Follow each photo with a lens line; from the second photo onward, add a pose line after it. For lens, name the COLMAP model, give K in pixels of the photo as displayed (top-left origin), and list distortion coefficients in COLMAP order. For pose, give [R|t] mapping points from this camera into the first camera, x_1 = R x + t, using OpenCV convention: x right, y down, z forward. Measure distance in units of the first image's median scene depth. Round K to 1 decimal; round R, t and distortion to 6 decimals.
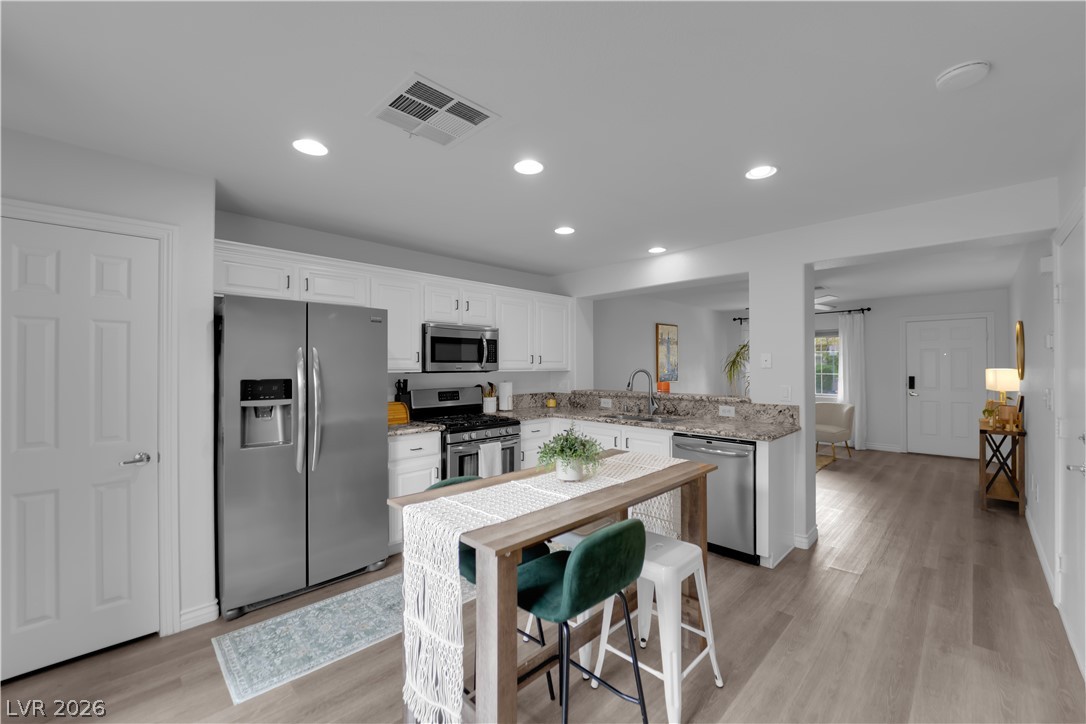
lens RADIAL K [[439.1, 0, 545.1], [0, 439.1, 363.6], [0, 0, 1]] dist [-0.011323, -0.000311]
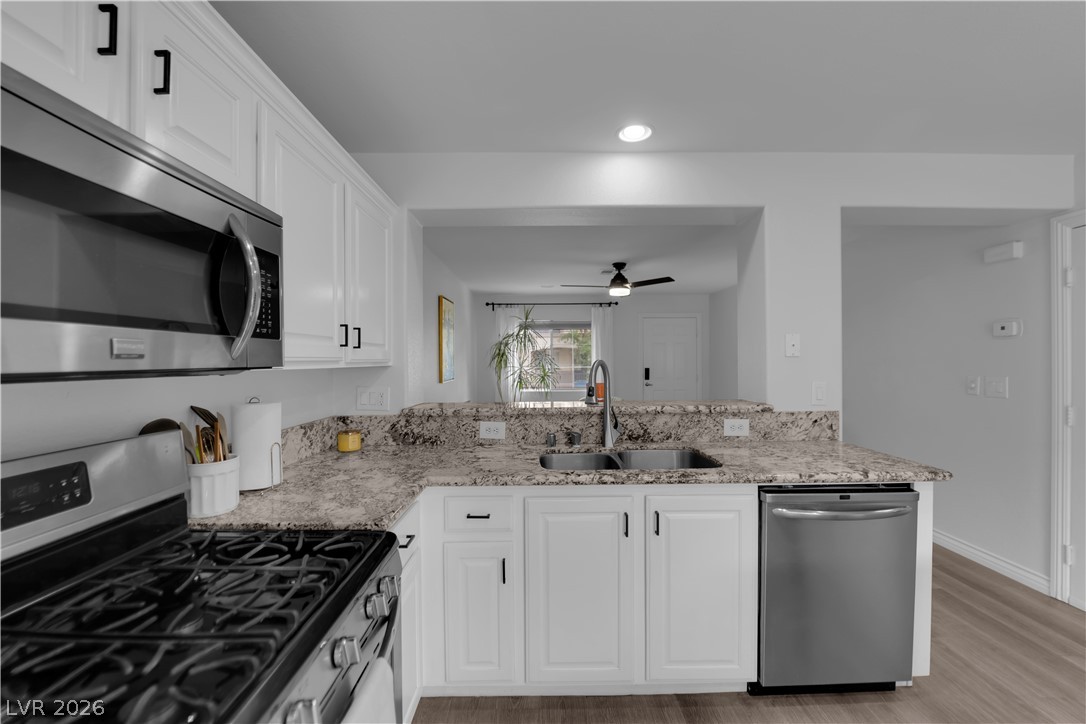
lens RADIAL K [[437.8, 0, 543.0], [0, 437.8, 362.0], [0, 0, 1]] dist [-0.007724, -0.005012]
pose [[0.704803, -0.005577, 0.709381, -0.195640], [0.001797, 0.999980, 0.006075, 0.012002], [-0.709401, -0.003007, 0.704799, 0.712130]]
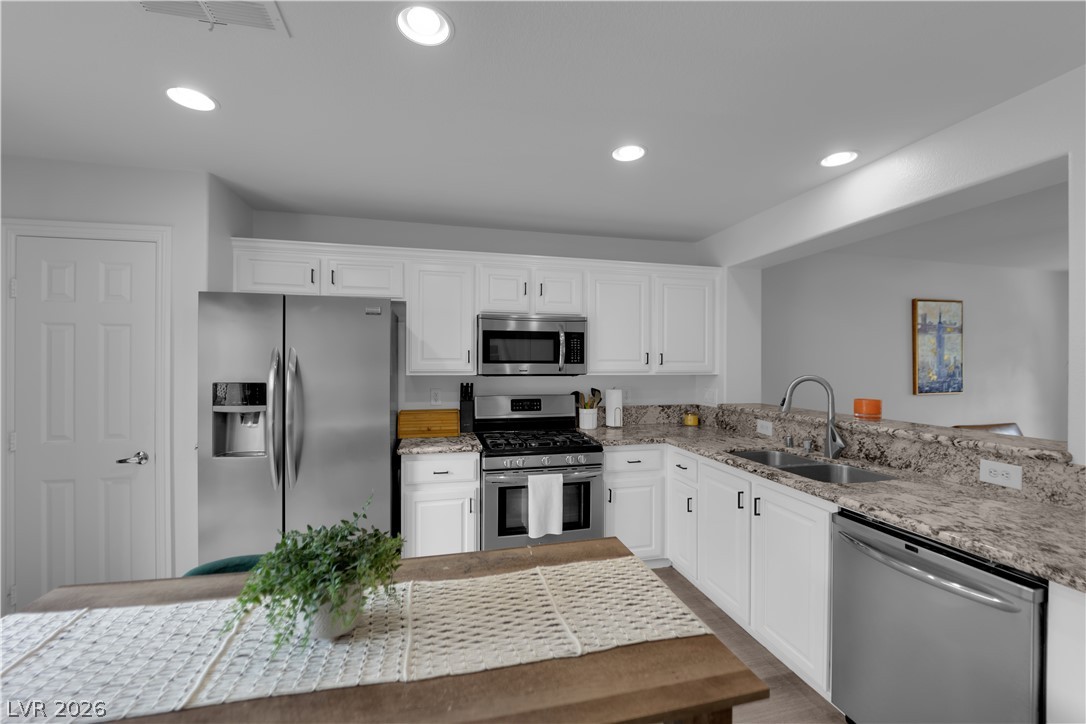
lens RADIAL K [[437.8, 0, 543.0], [0, 437.8, 362.0], [0, 0, 1]] dist [-0.007724, -0.005012]
pose [[0.850021, 0.003742, -0.526735, 0.230317], [-0.002023, 0.999991, 0.003839, -0.007357], [0.526745, -0.002198, 0.850021, 0.347219]]
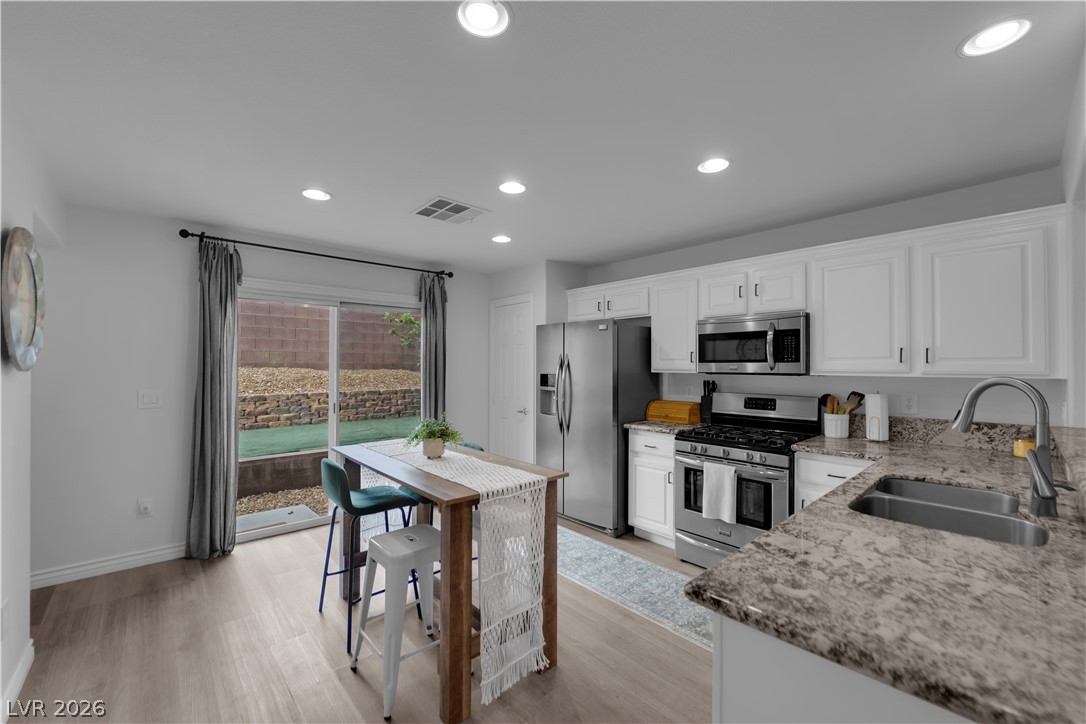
lens RADIAL K [[439.1, 0, 545.1], [0, 439.1, 363.6], [0, 0, 1]] dist [-0.011323, -0.000311]
pose [[-0.051452, -0.002015, -0.998673, 0.617908], [0.003981, 0.999990, -0.002222, 0.000159], [0.998668, -0.004090, -0.051444, 0.660820]]
